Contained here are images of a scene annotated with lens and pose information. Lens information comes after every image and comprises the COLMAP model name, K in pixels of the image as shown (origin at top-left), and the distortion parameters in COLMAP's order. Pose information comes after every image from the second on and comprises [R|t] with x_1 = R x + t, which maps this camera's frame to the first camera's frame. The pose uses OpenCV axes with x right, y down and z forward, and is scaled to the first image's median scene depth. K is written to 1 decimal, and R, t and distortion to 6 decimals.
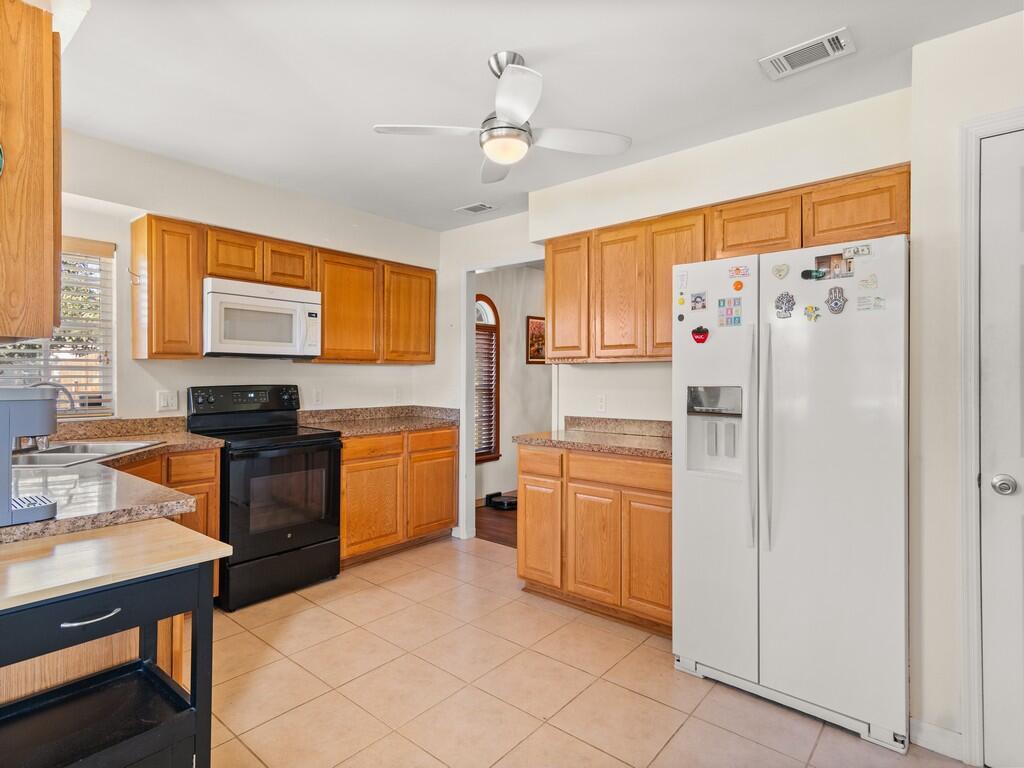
lens RADIAL K [[523.8, 0, 500.9], [0, 523.8, 382.3], [0, 0, 1]] dist [0.002009, -0.014802]
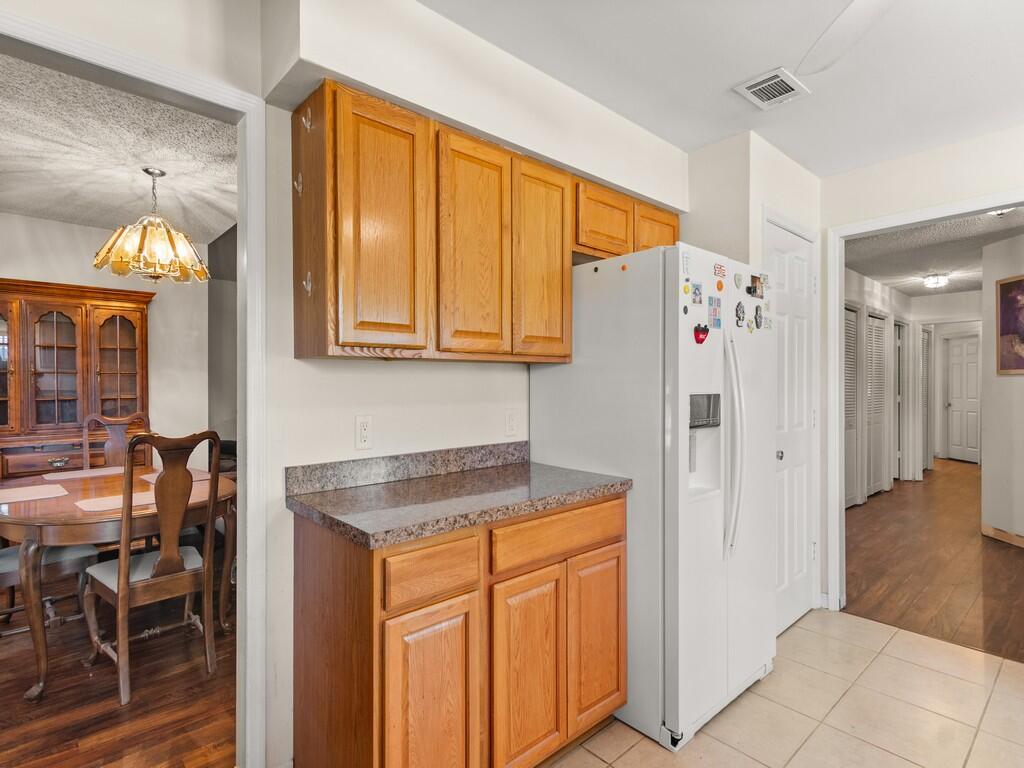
lens RADIAL K [[523.8, 0, 500.9], [0, 523.8, 382.3], [0, 0, 1]] dist [0.002009, -0.014802]
pose [[0.152964, -0.003526, 0.988225, -0.491777], [0.012097, 0.999925, 0.001695, -0.017034], [-0.988158, 0.011695, 0.152995, 1.151382]]
